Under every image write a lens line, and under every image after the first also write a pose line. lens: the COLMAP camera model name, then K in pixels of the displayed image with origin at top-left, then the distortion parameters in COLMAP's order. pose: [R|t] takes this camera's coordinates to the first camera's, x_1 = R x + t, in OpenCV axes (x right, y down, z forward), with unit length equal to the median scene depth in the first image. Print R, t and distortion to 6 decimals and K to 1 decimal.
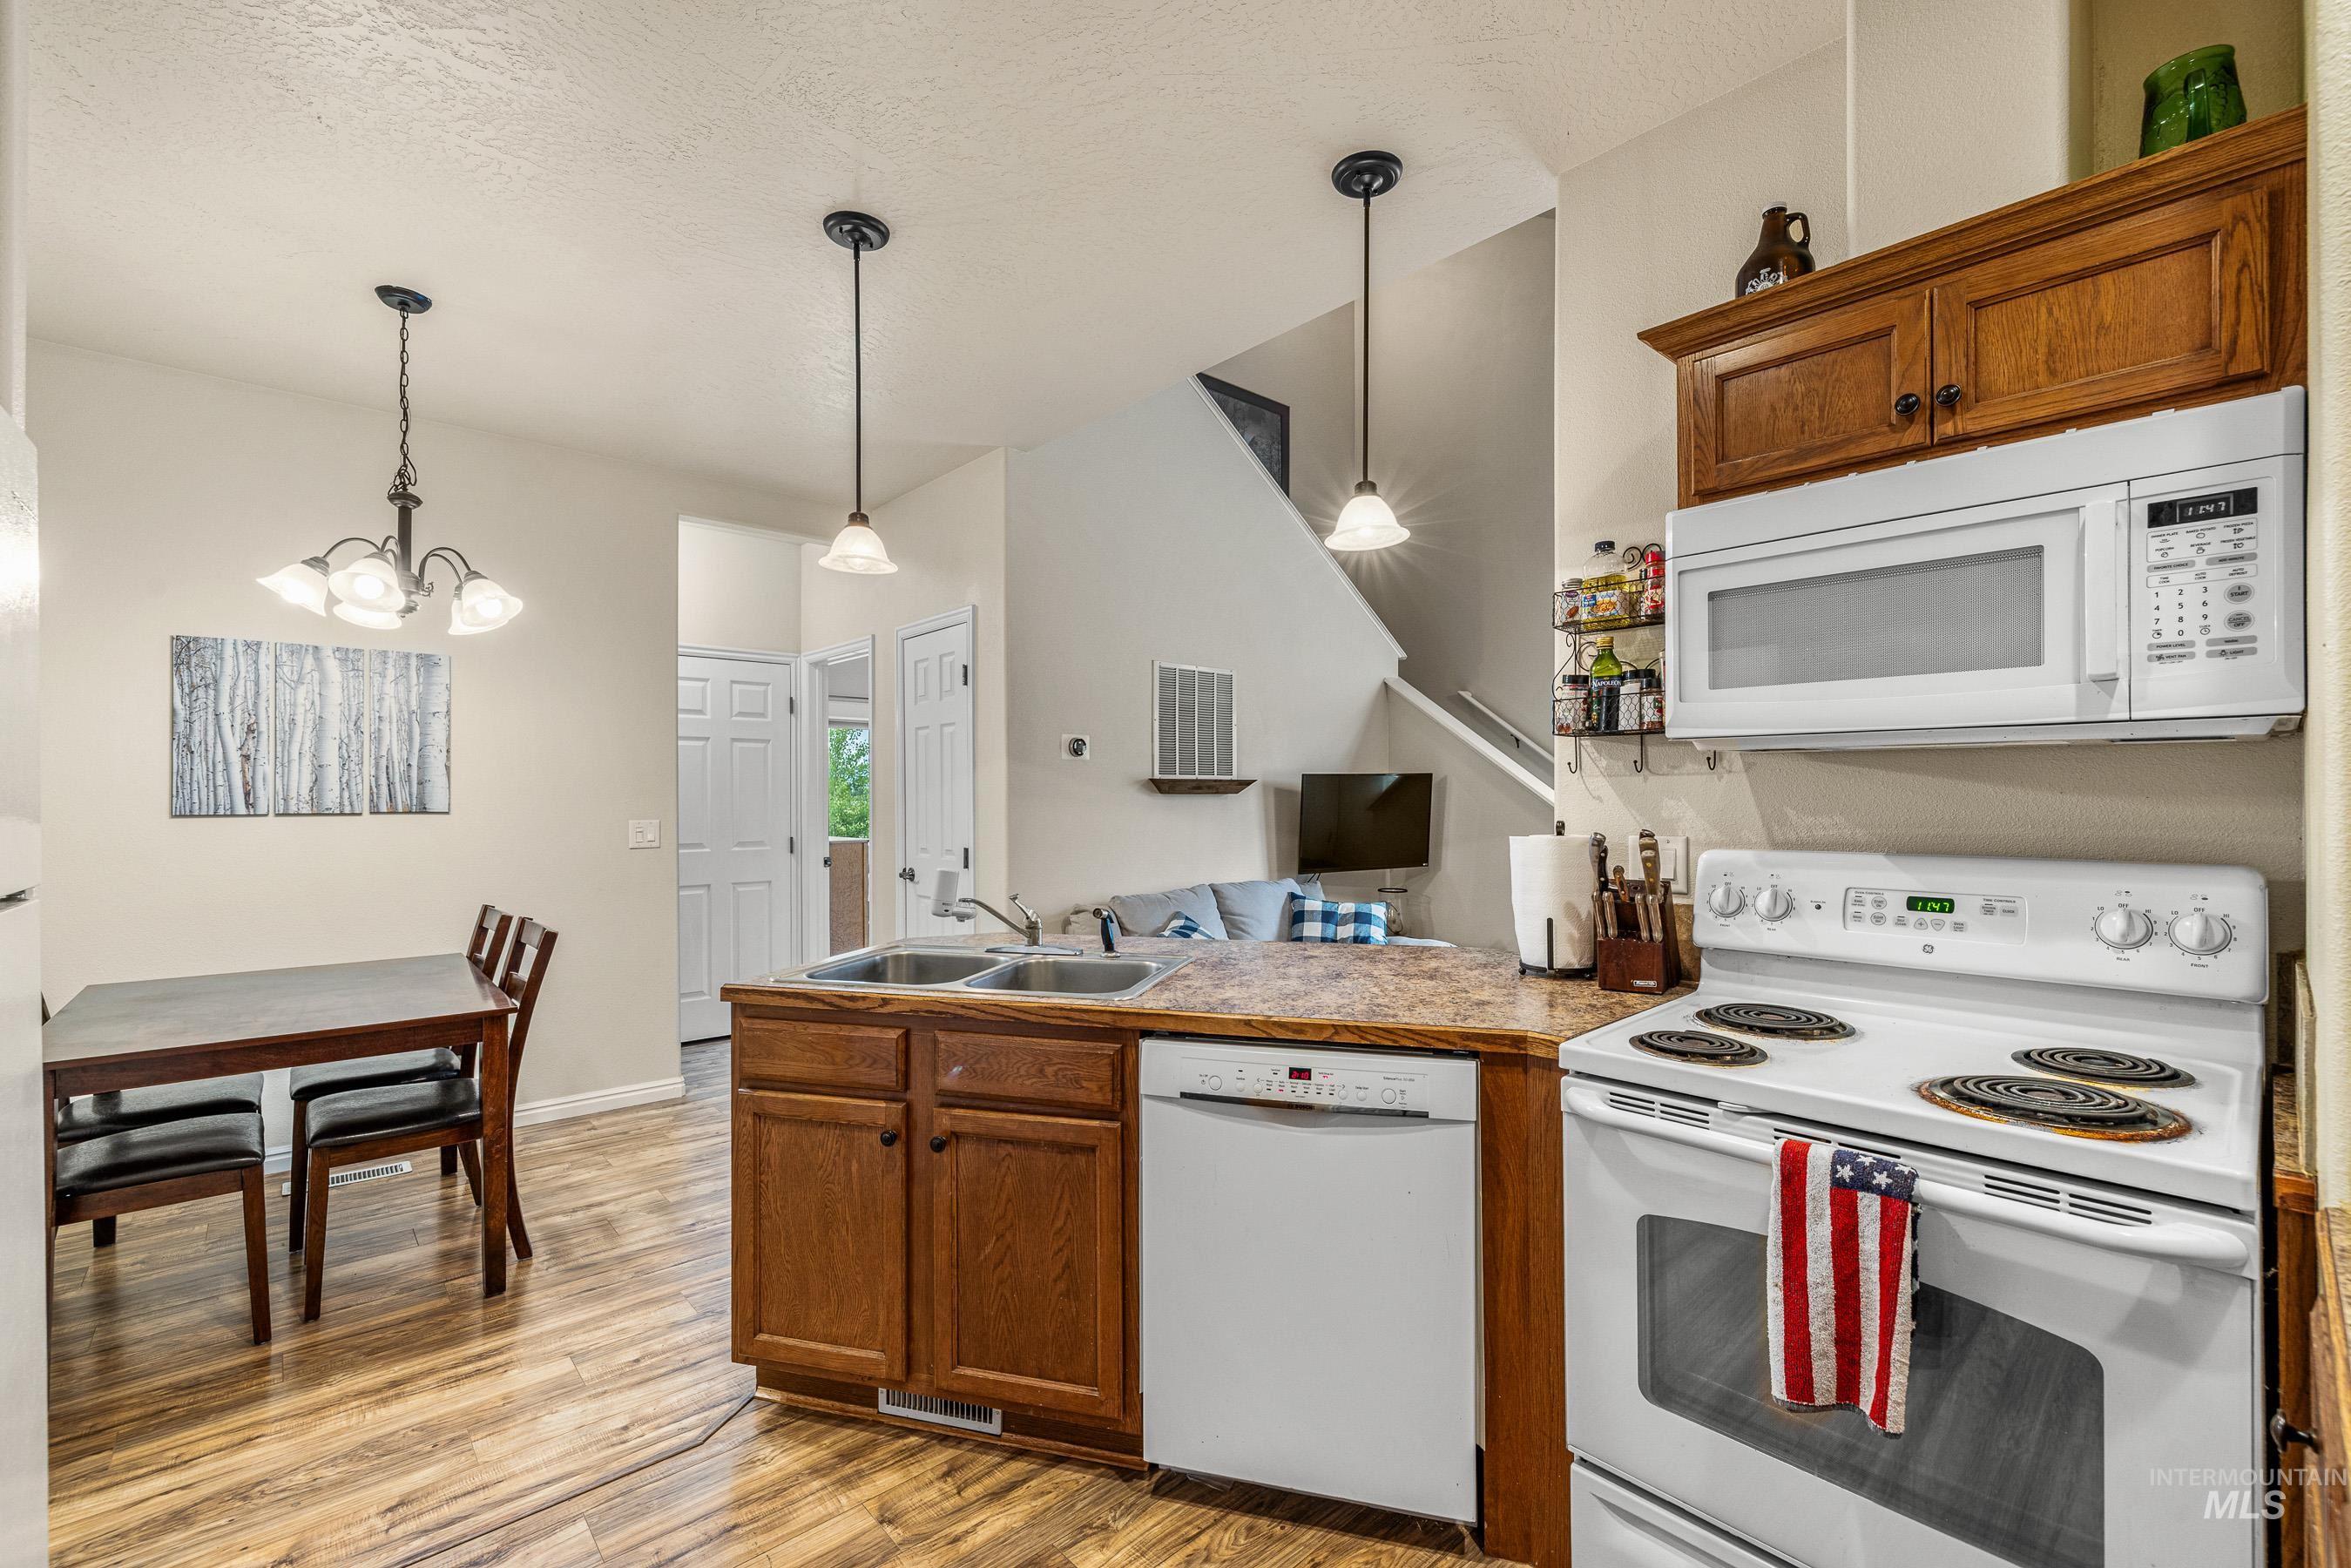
lens RADIAL K [[993.0, 0, 1179.6], [0, 993.0, 780.9], [0, 0, 1]] dist [0.000430, -0.000221]
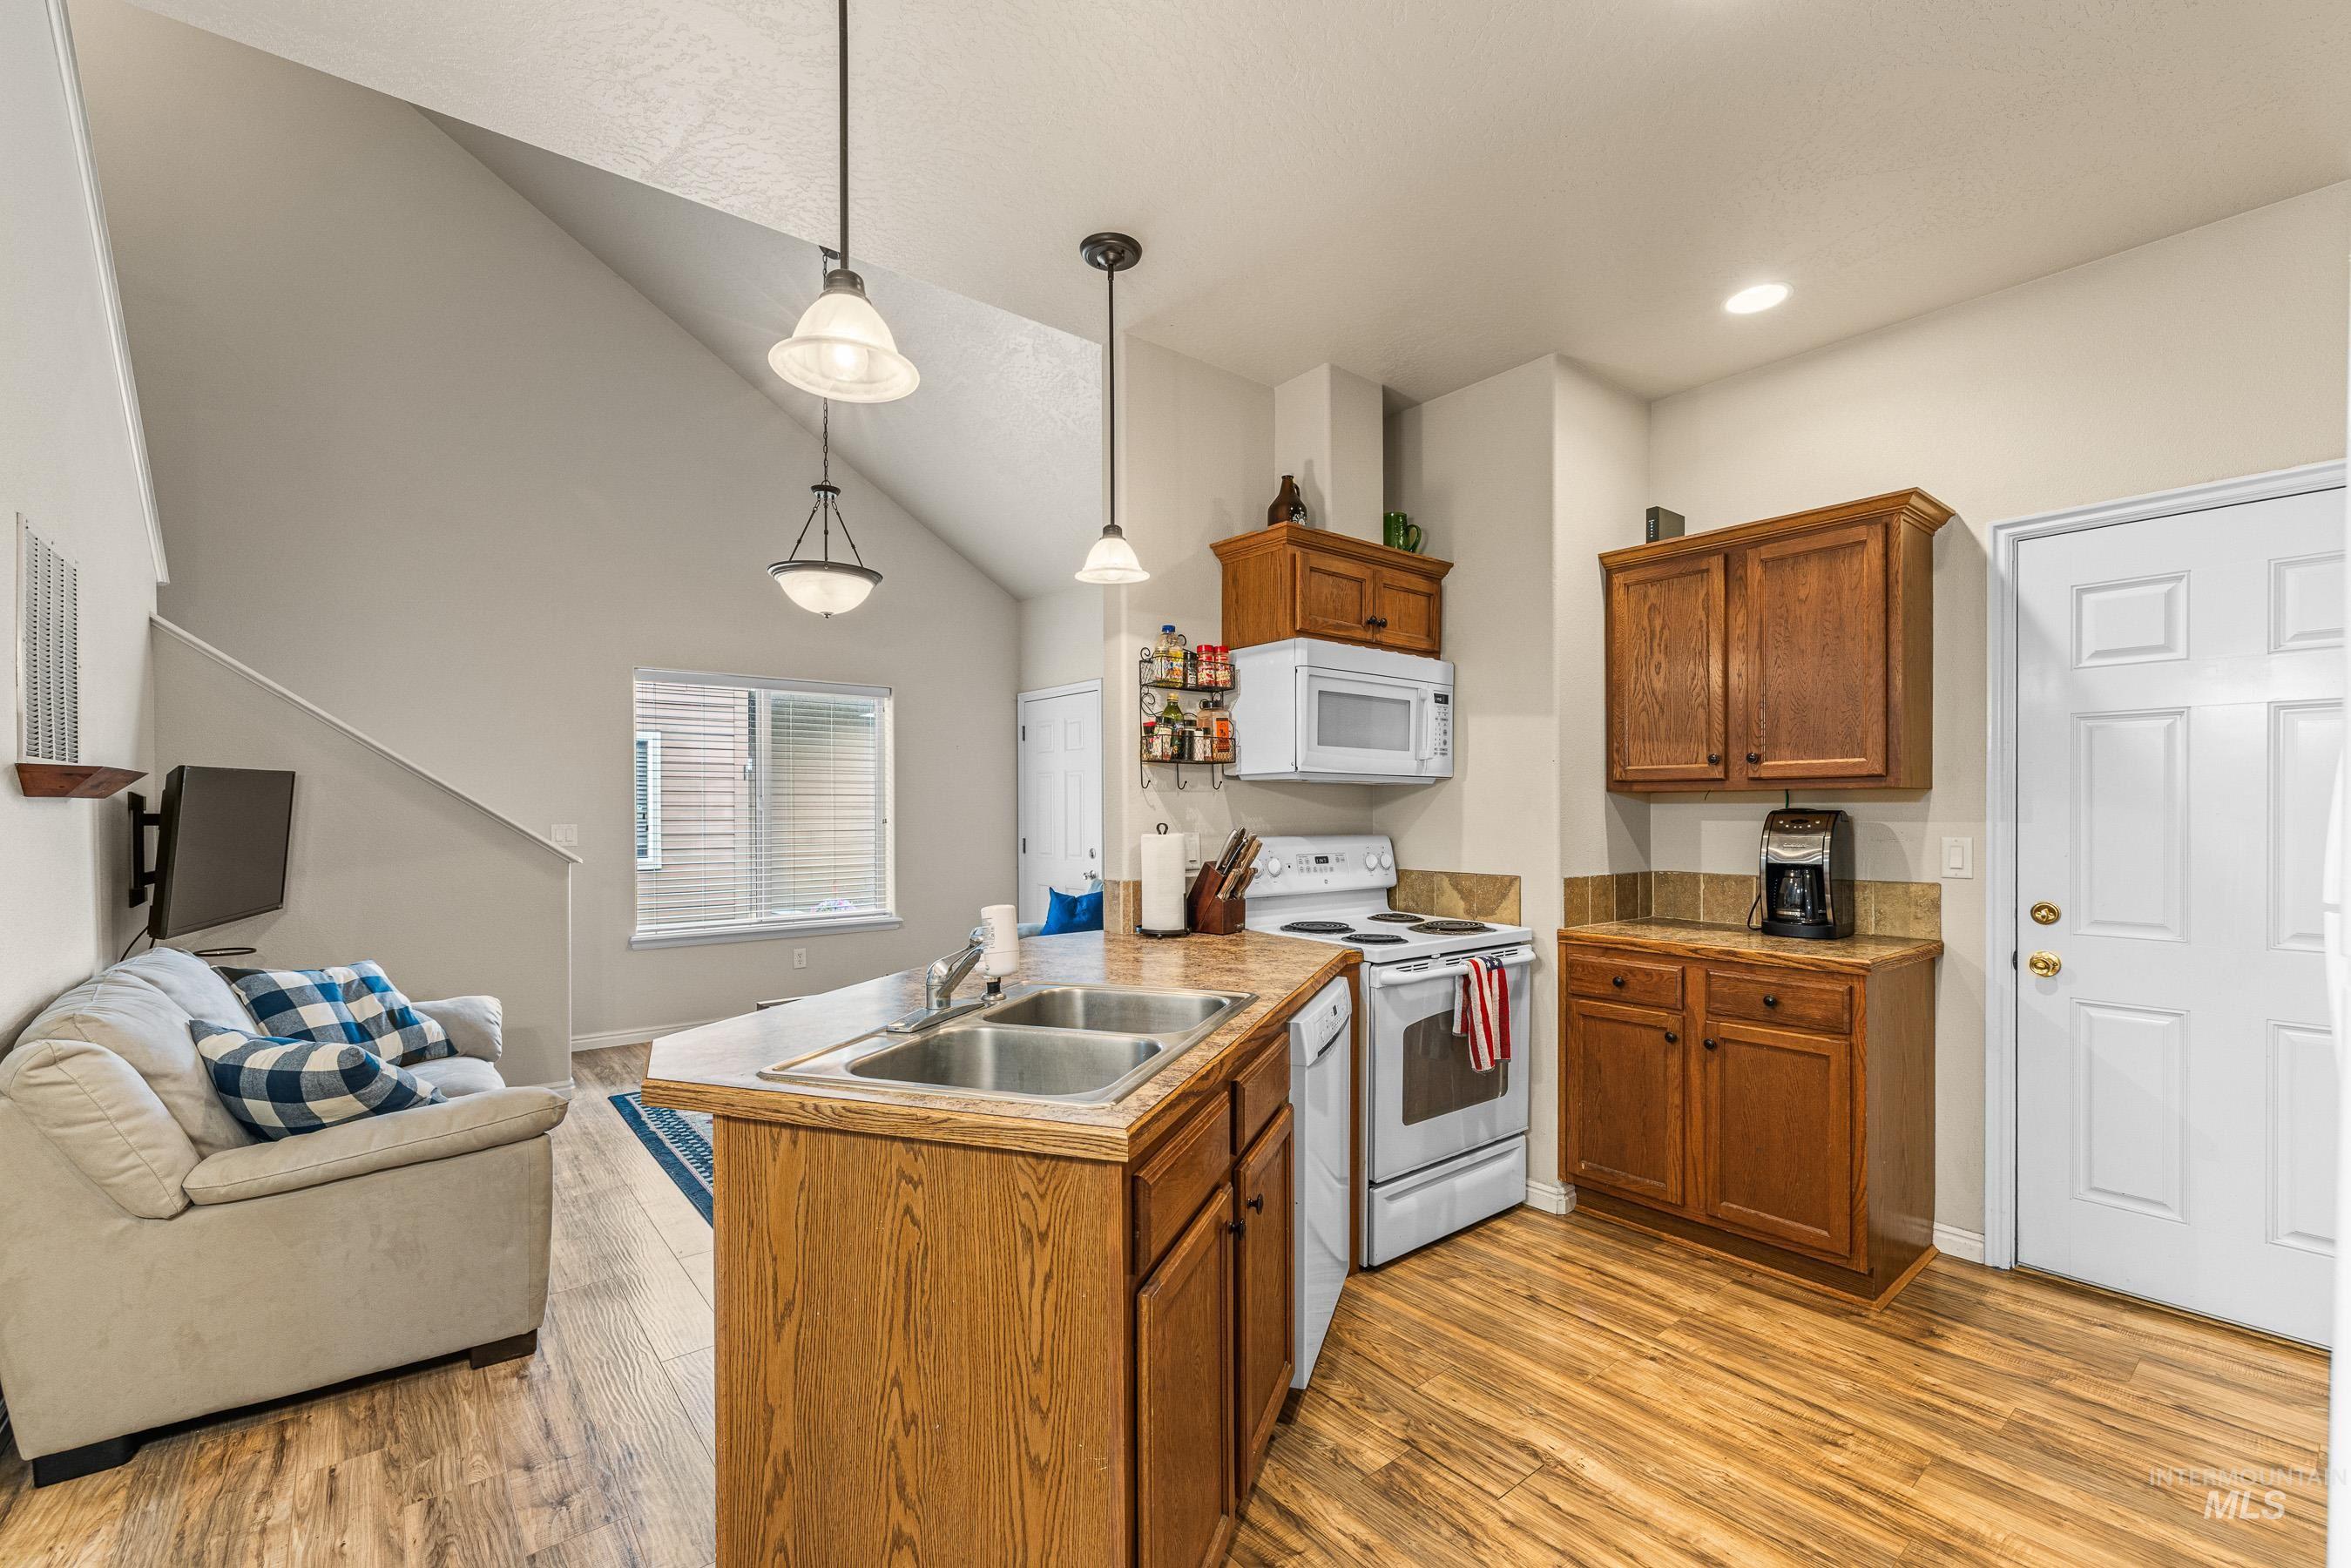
lens RADIAL K [[1001.0, 0, 1158.3], [0, 1001.0, 814.3], [0, 0, 1]] dist [0.001421, -0.000086]
pose [[0.062331, -0.005583, 0.998040, -0.630653], [-0.016730, 0.999838, 0.006638, 0.011535], [-0.997915, -0.017111, 0.062228, 0.588368]]
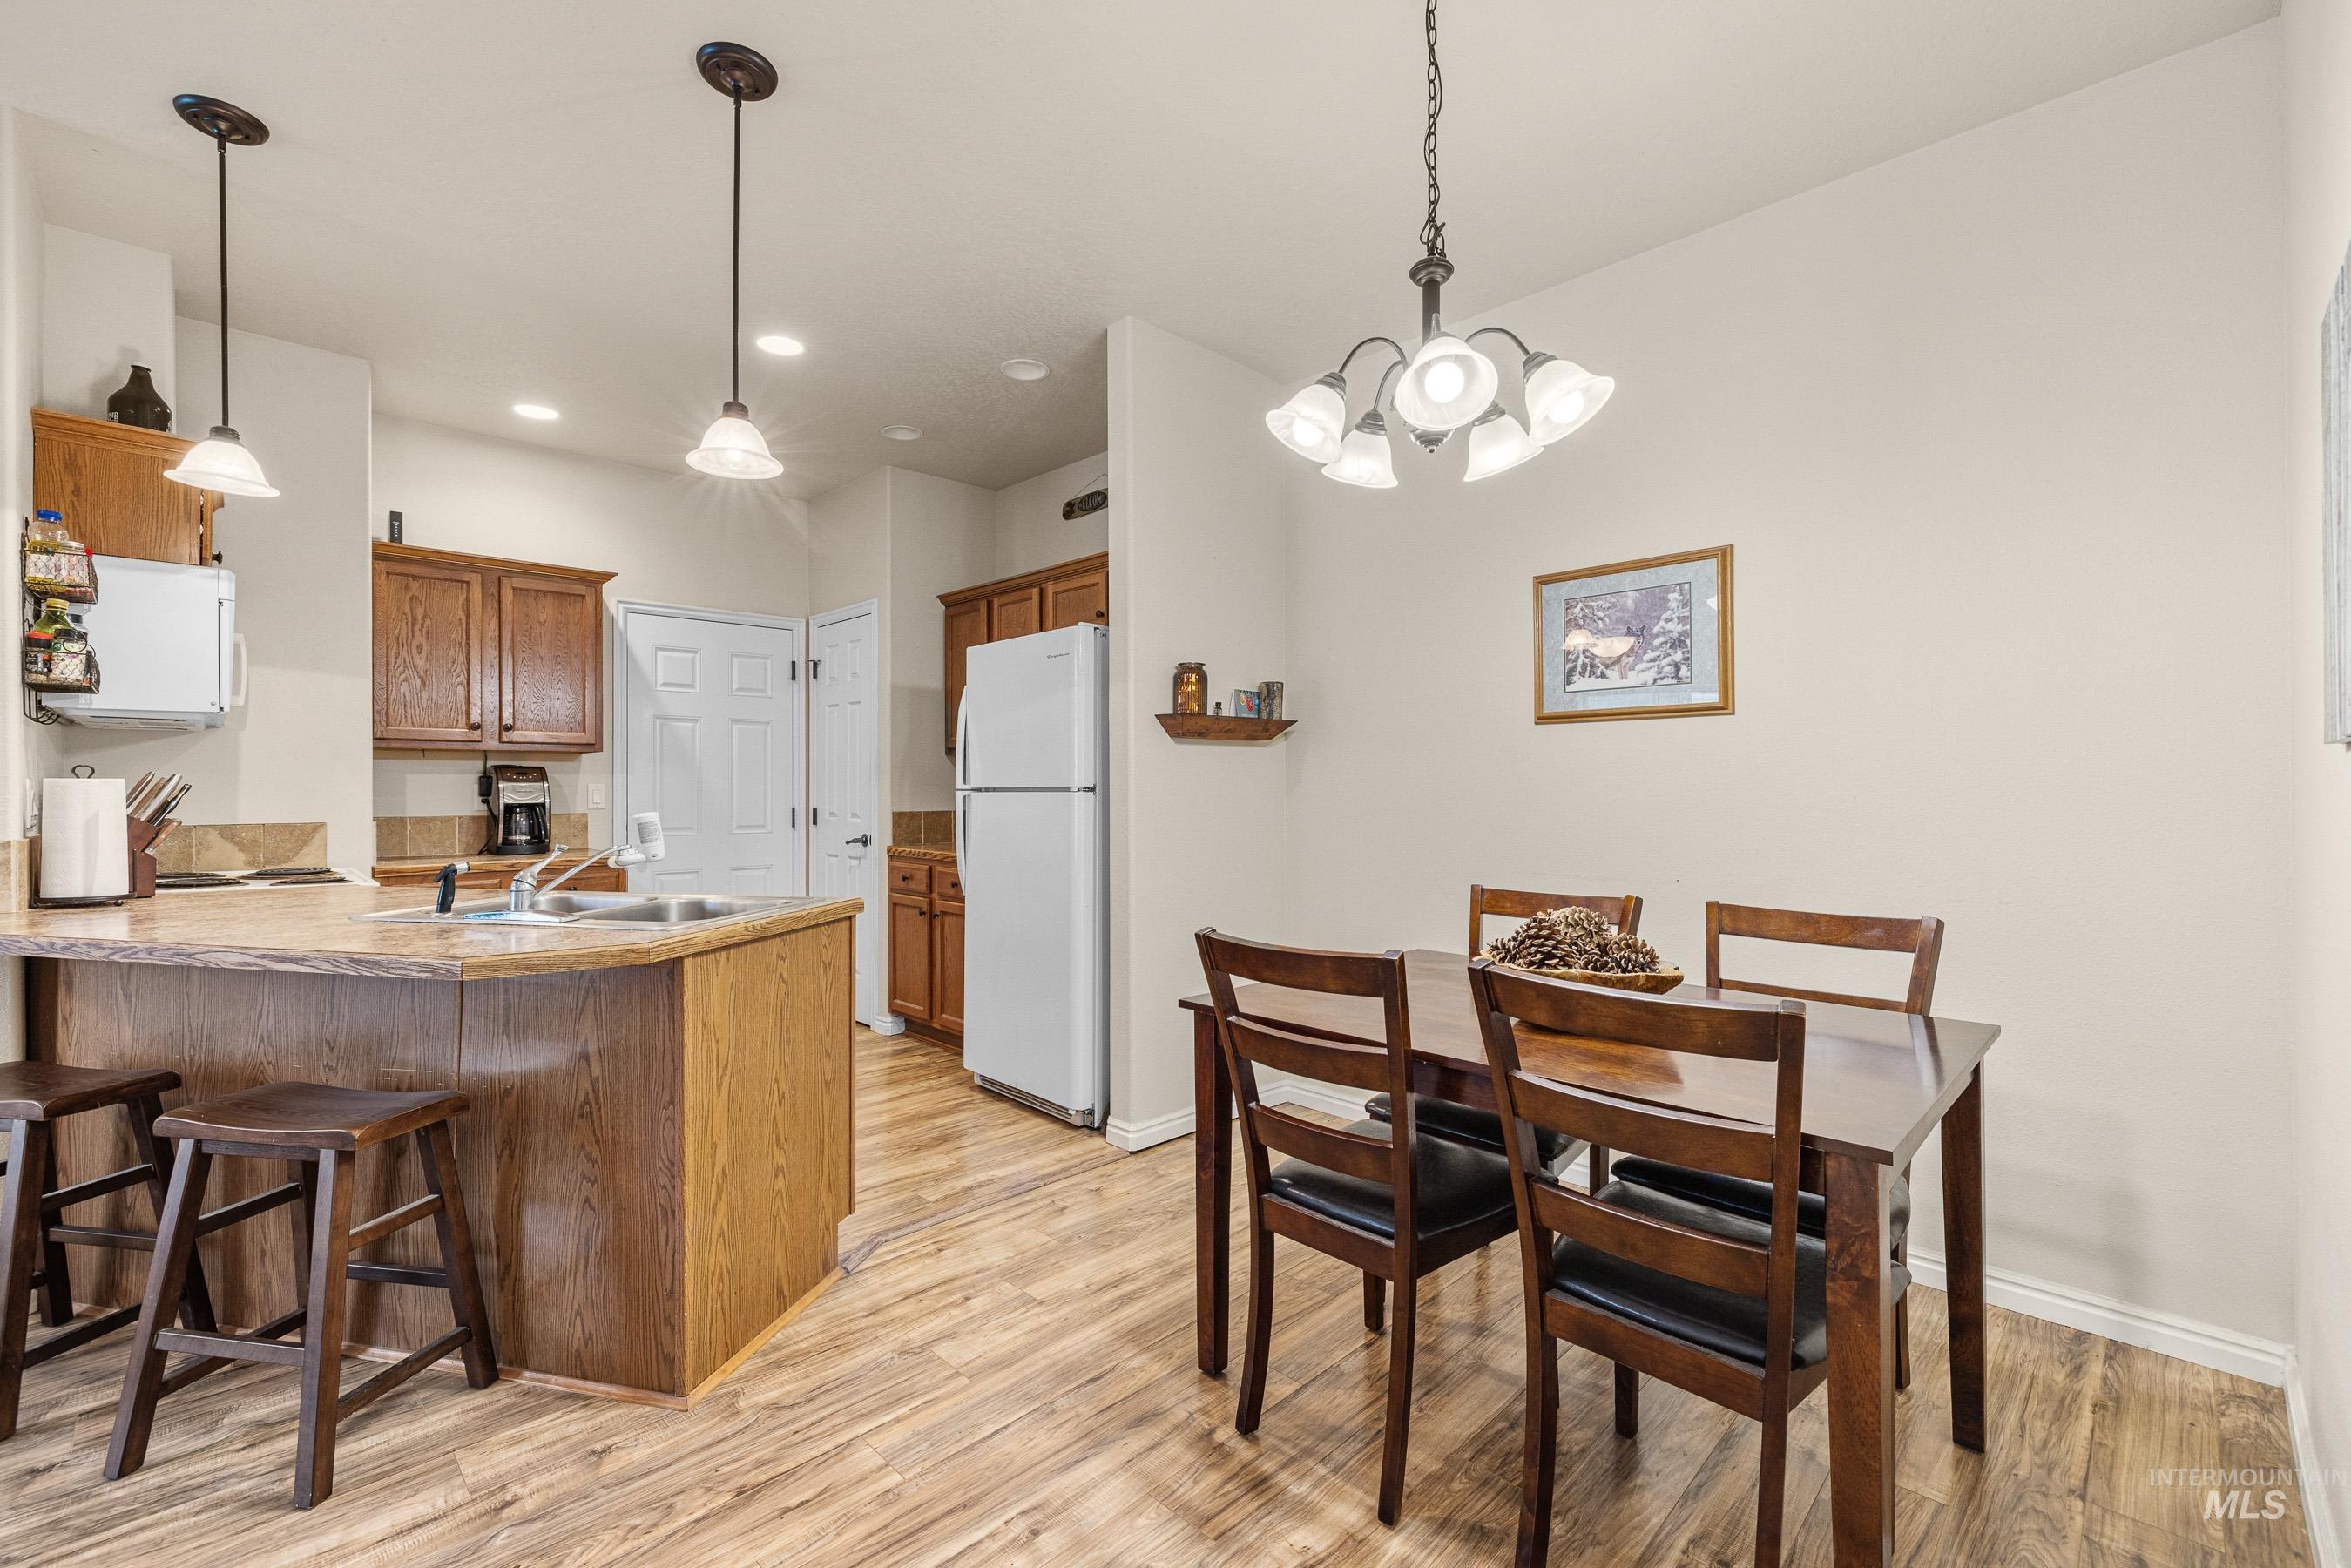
lens RADIAL K [[993.0, 0, 1179.6], [0, 993.0, 780.9], [0, 0, 1]] dist [0.000430, -0.000221]
pose [[-0.998826, 0.002282, -0.048391, -0.481534], [0.003439, 0.999710, -0.023846, 0.055964], [0.048322, -0.023985, -0.998544, 1.368725]]
